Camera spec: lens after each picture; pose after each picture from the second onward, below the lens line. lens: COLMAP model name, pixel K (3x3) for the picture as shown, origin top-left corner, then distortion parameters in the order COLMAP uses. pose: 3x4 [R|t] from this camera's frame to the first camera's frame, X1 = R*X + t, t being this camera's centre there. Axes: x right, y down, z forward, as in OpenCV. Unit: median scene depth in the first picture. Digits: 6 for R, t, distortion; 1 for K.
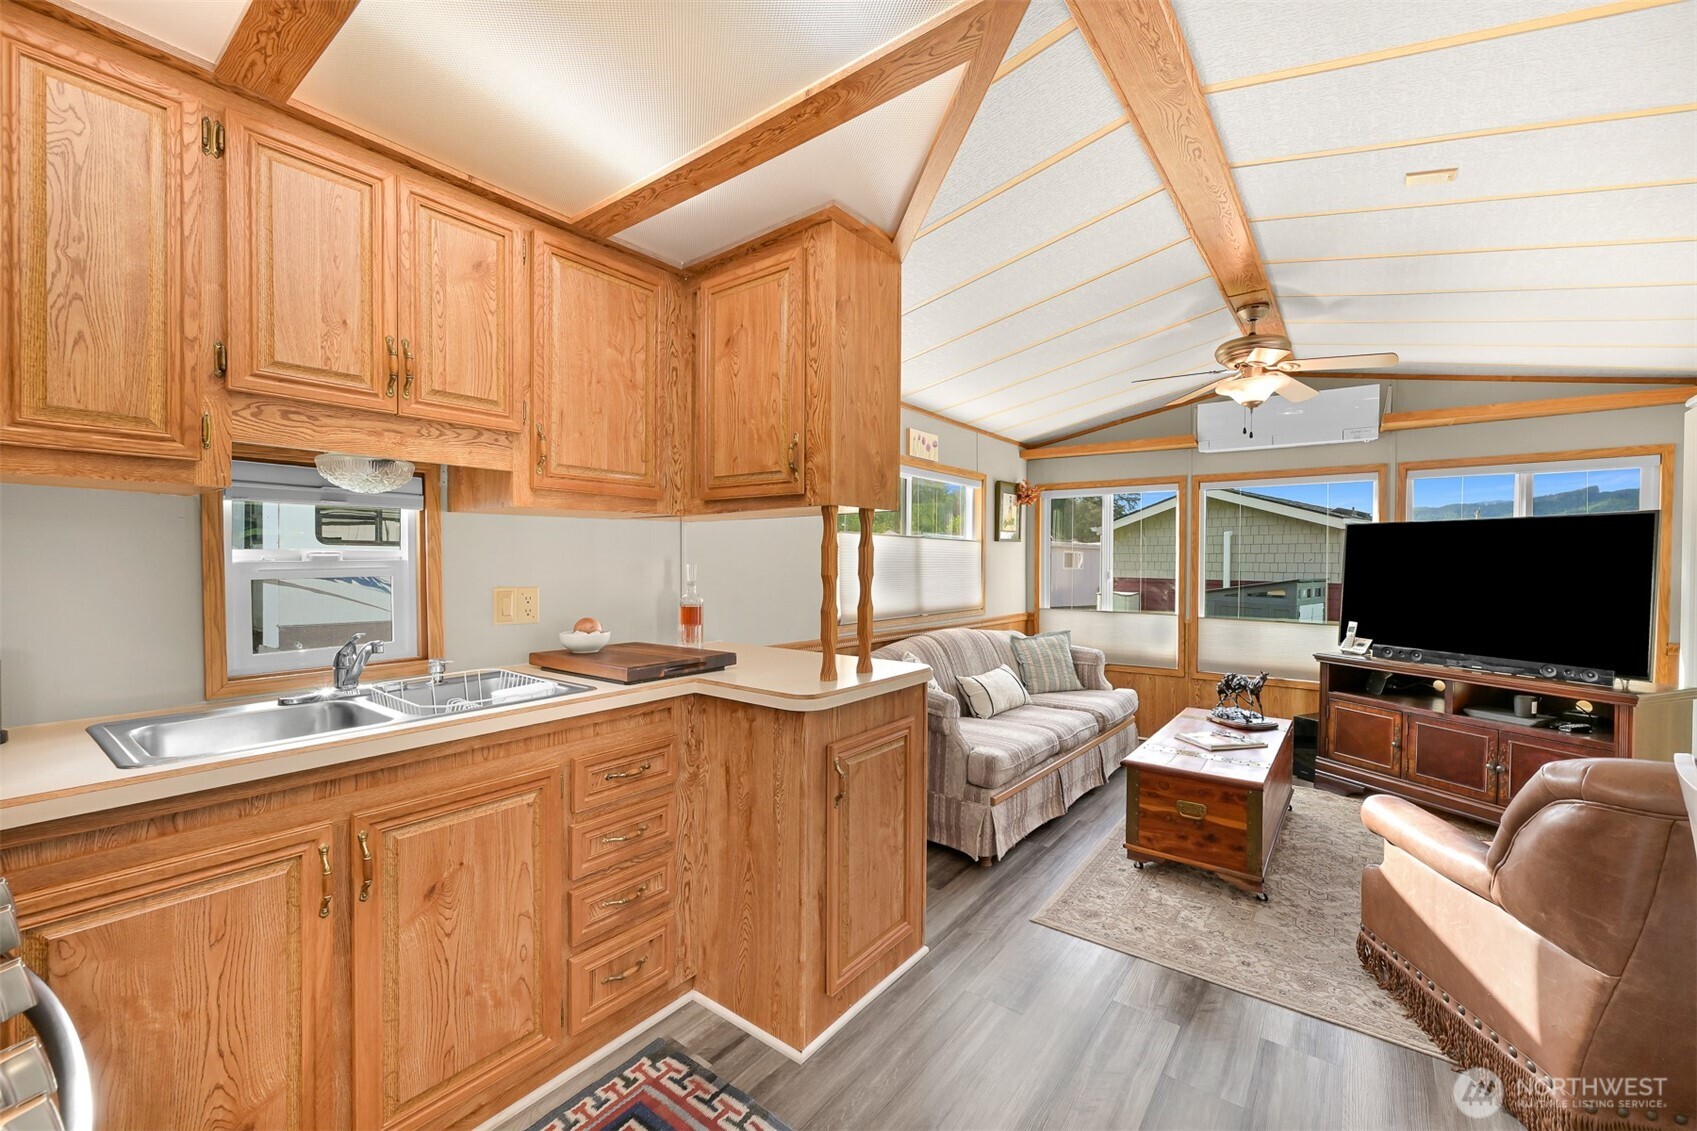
lens RADIAL K [[677.2, 0, 850.7], [0, 677.2, 569.1], [0, 0, 1]] dist [-0.002075, 0.001218]
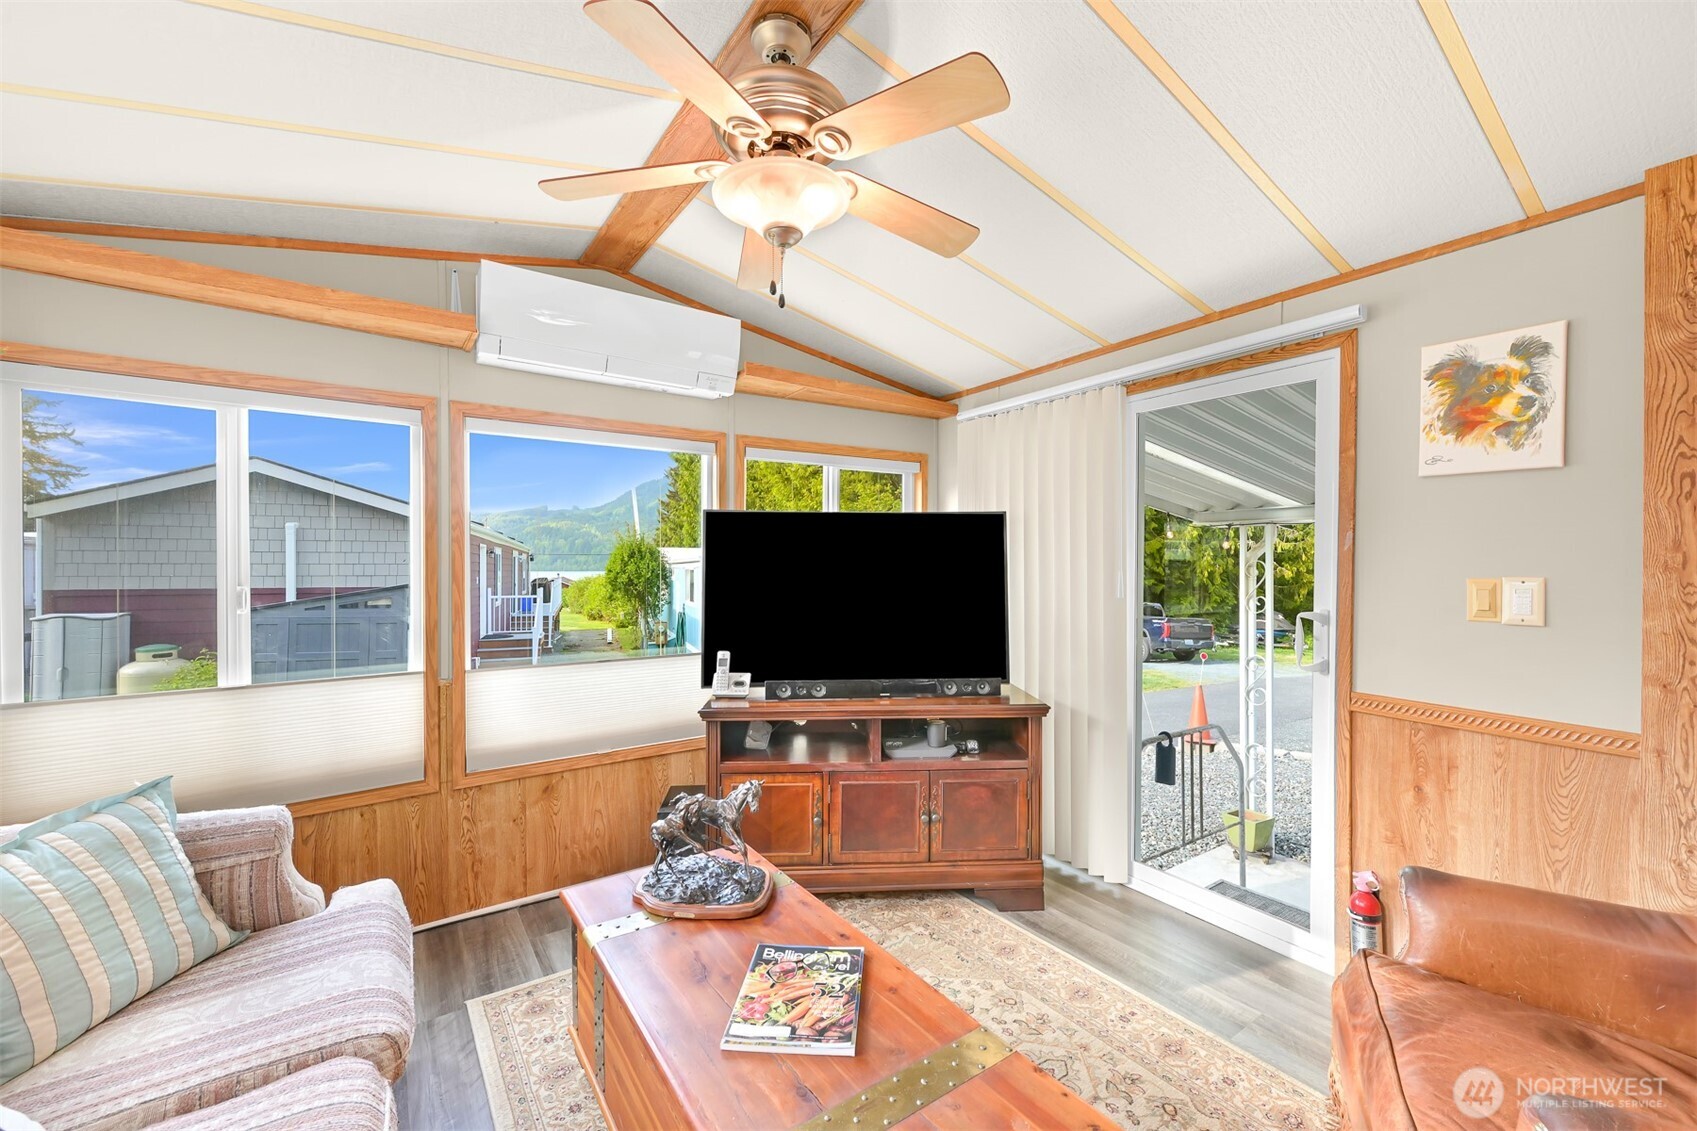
lens RADIAL K [[677.2, 0, 867.0], [0, 677.2, 565.7], [0, 0, 1]] dist [-0.002075, 0.001218]
pose [[0.297237, -0.008596, 0.954765, 0.239550], [0.014229, 0.999888, 0.004573, -0.019898], [-0.954698, 0.012226, 0.297326, 1.251986]]
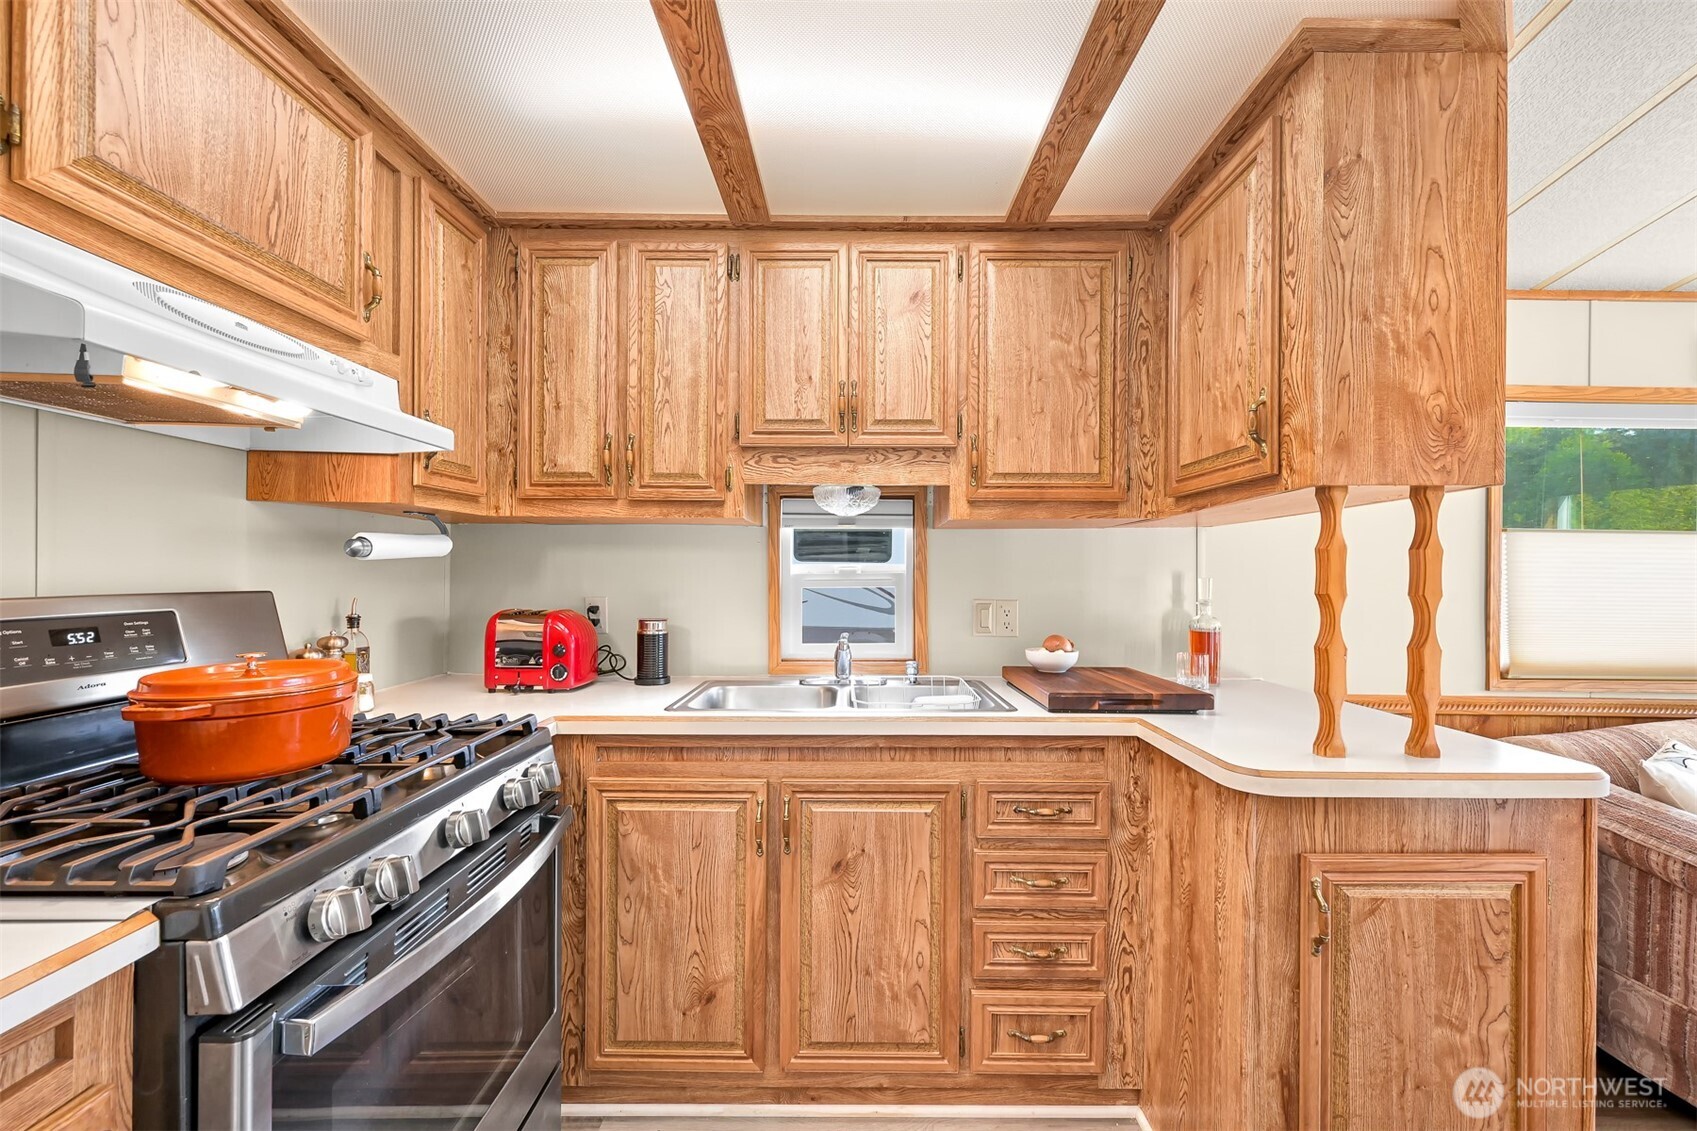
lens RADIAL K [[677.2, 0, 854.0], [0, 677.2, 575.3], [0, 0, 1]] dist [-0.002075, 0.001218]
pose [[0.605026, 0.000682, -0.796206, 0.197085], [-0.014436, 0.999845, -0.010114, 0.003742], [0.796075, 0.017613, 0.604942, 0.227420]]
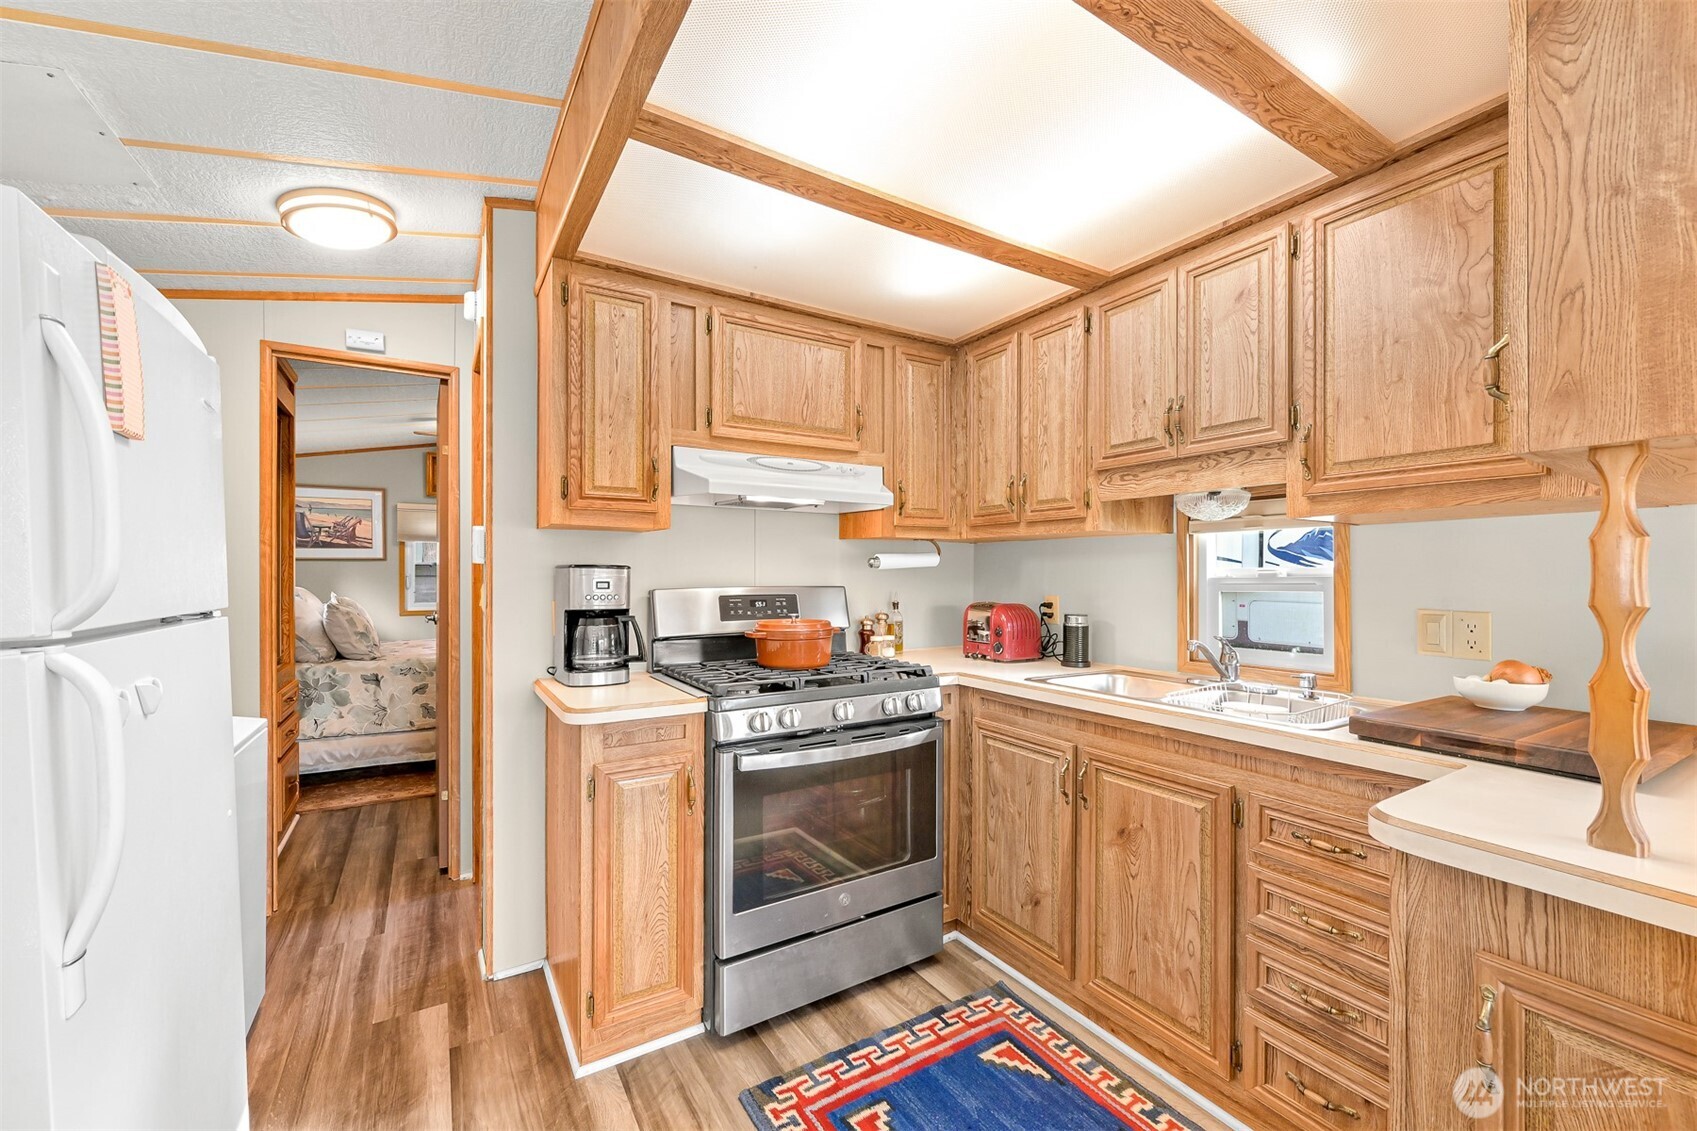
lens RADIAL K [[677.2, 0, 845.0], [0, 677.2, 574.9], [0, 0, 1]] dist [-0.002075, 0.001218]
pose [[-0.367647, -0.006656, -0.929942, 0.524920], [-0.019400, 0.999812, 0.000514, -0.001936], [0.929763, 0.018230, -0.367707, 0.663447]]
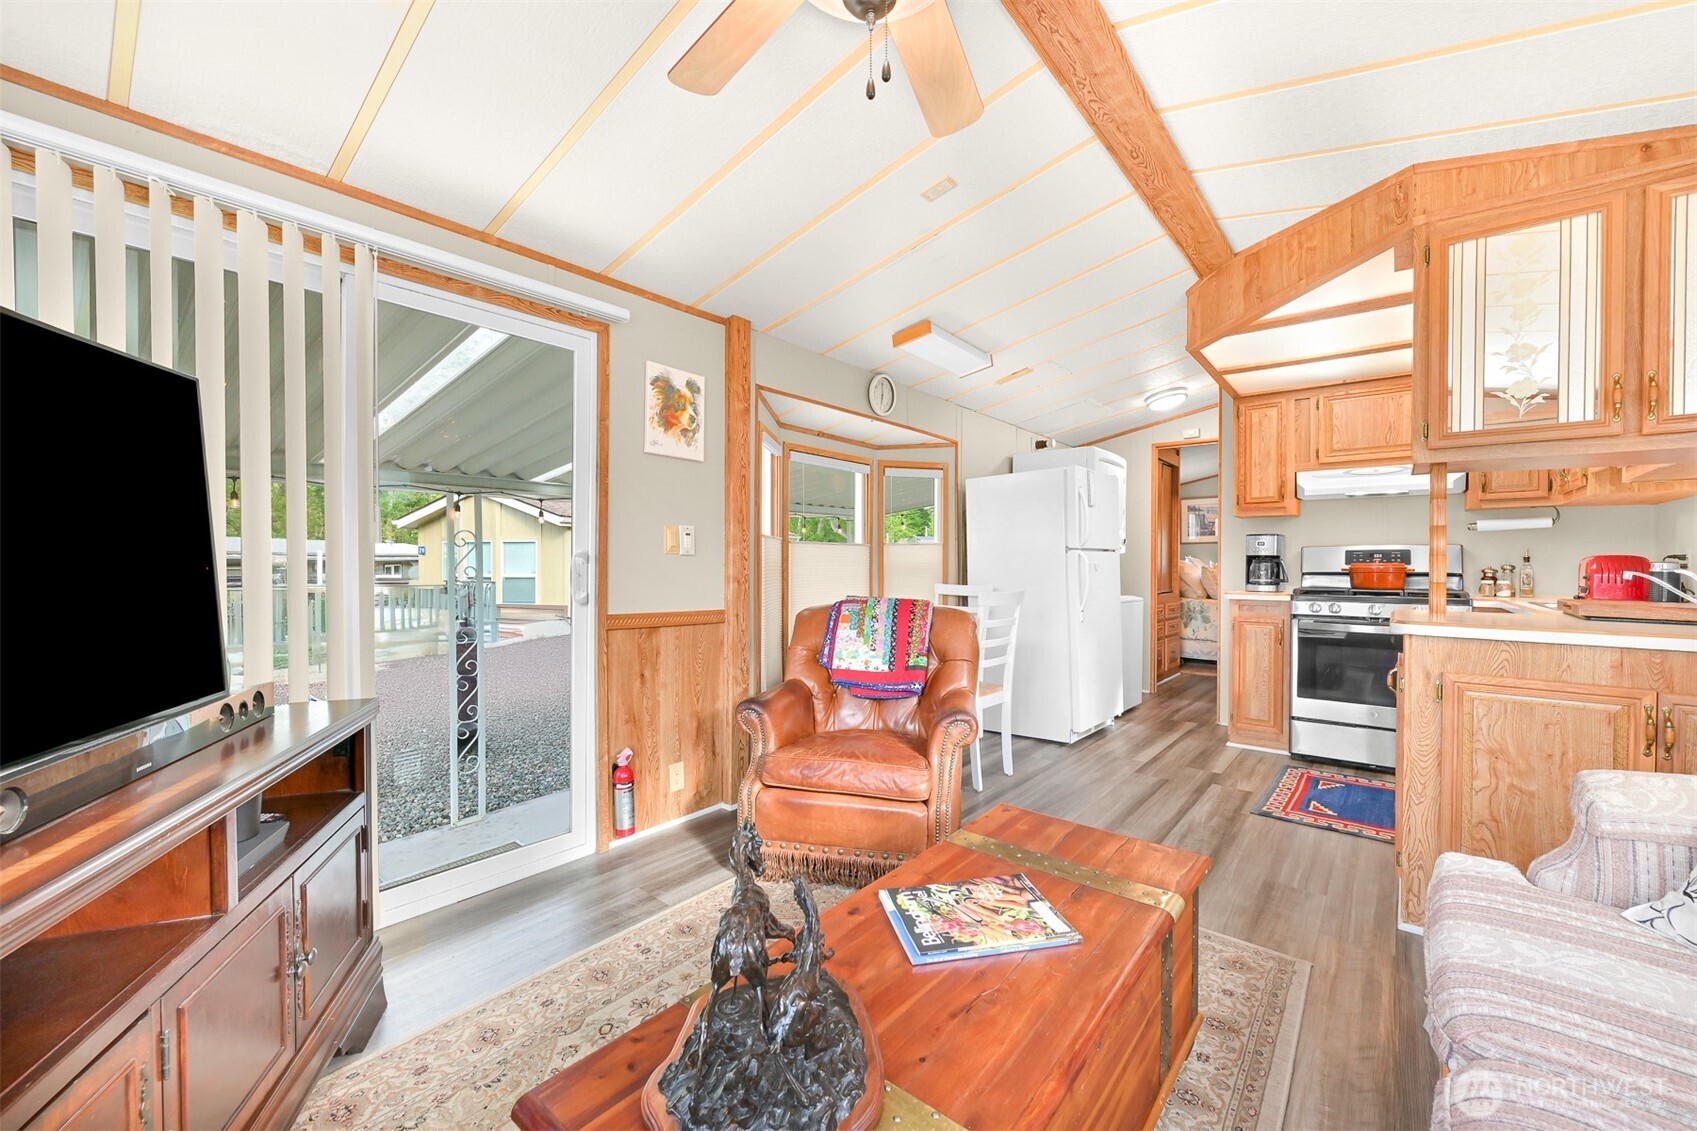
lens RADIAL K [[677.2, 0, 855.6], [0, 677.2, 565.8], [0, 0, 1]] dist [-0.002075, 0.001218]
pose [[-0.999406, -0.012763, 0.032009, 0.917432], [-0.012050, 0.999677, 0.022361, 0.058829], [-0.032285, 0.021962, -0.999237, 2.111150]]
